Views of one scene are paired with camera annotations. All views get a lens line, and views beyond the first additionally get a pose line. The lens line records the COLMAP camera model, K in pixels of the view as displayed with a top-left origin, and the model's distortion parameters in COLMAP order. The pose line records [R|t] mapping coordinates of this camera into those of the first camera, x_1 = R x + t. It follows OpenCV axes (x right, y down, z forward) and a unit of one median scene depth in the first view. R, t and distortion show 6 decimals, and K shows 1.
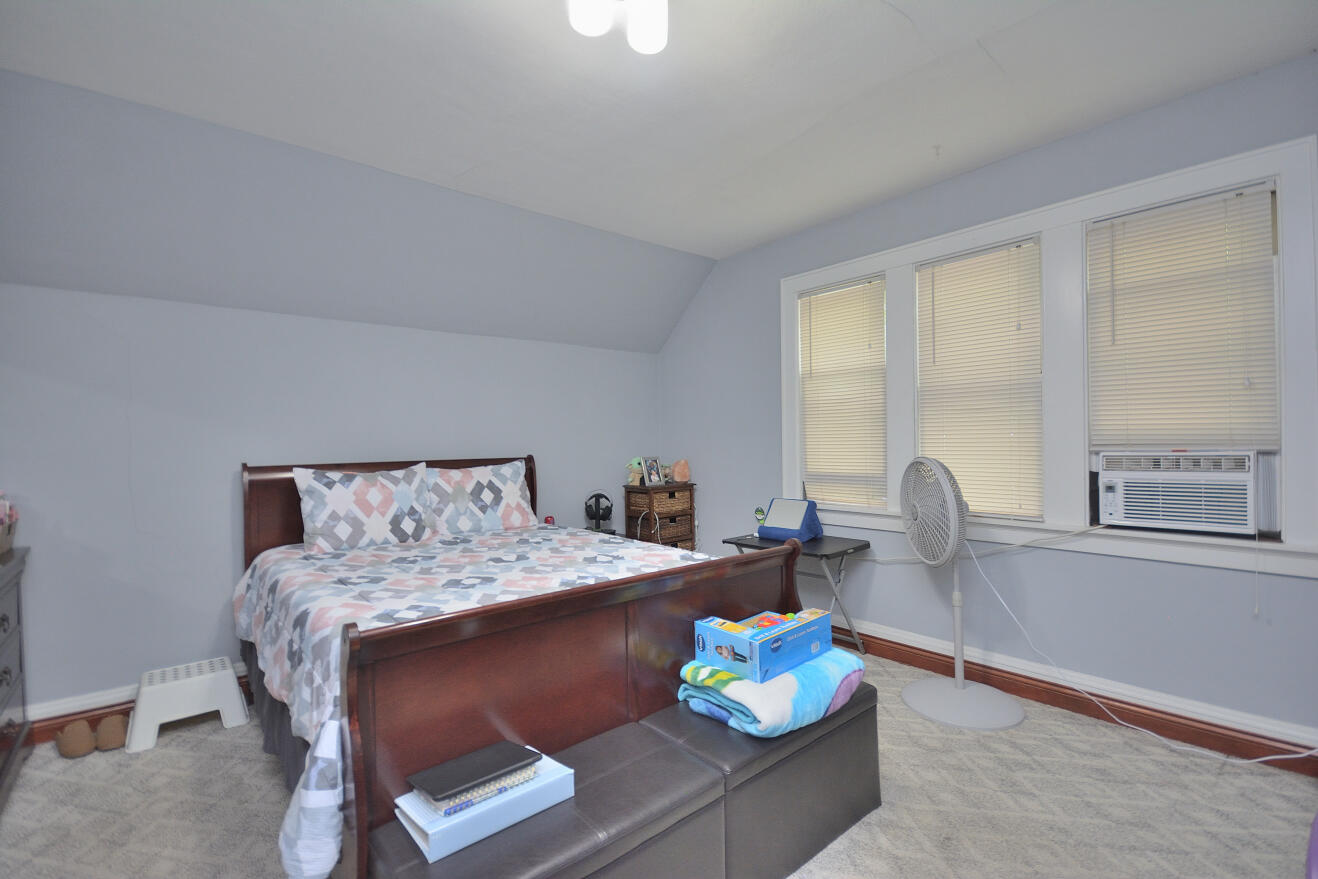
lens RADIAL K [[593.9, 0, 662.5], [0, 593.9, 440.7], [0, 0, 1]] dist [0.001434, -0.000979]
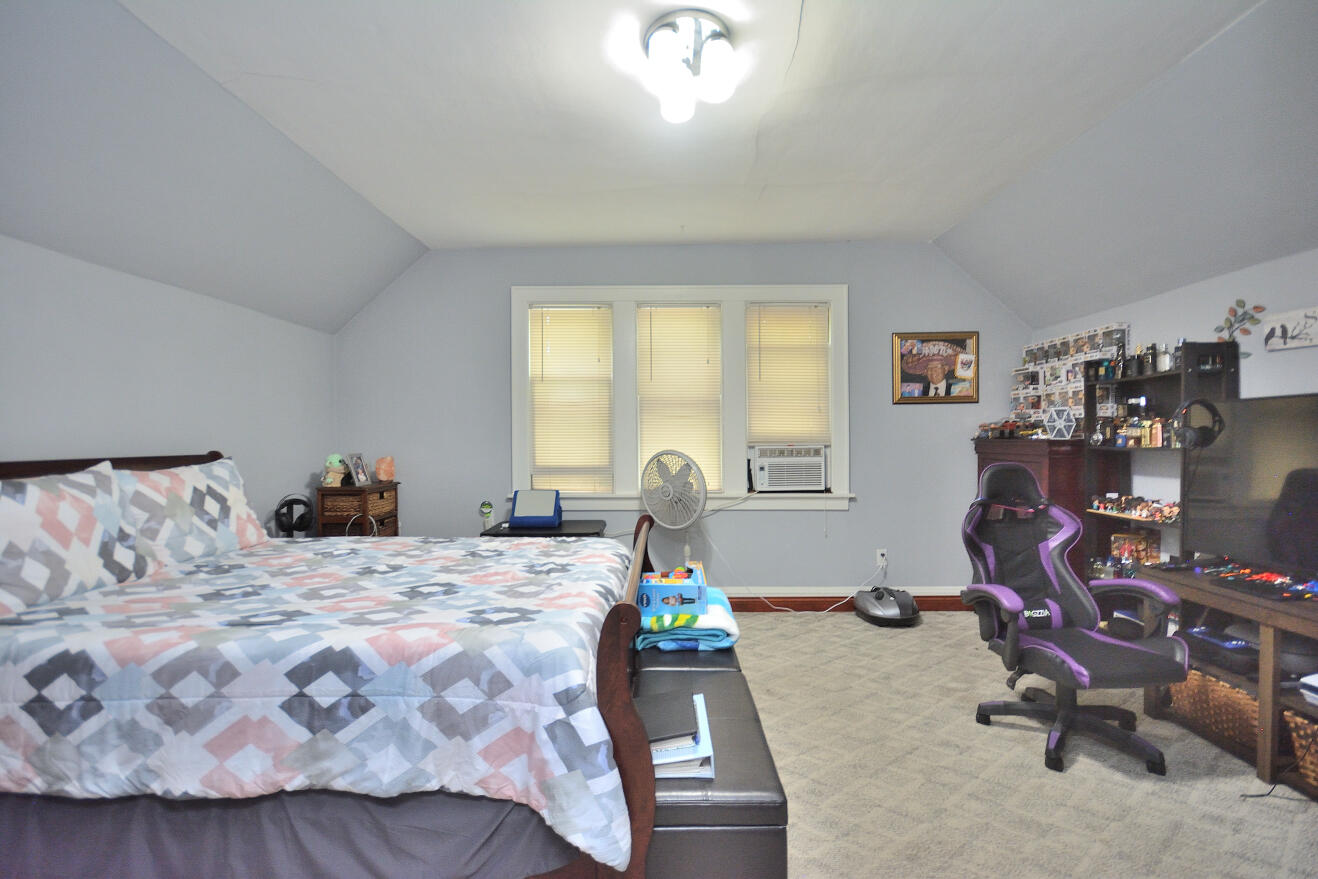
lens RADIAL K [[593.9, 0, 667.6], [0, 593.9, 440.3], [0, 0, 1]] dist [0.001434, -0.000979]
pose [[0.647668, 0.011547, 0.761835, -0.517328], [-0.009102, 0.999931, -0.007418, 0.013119], [-0.761868, -0.002130, 0.647729, 0.109869]]
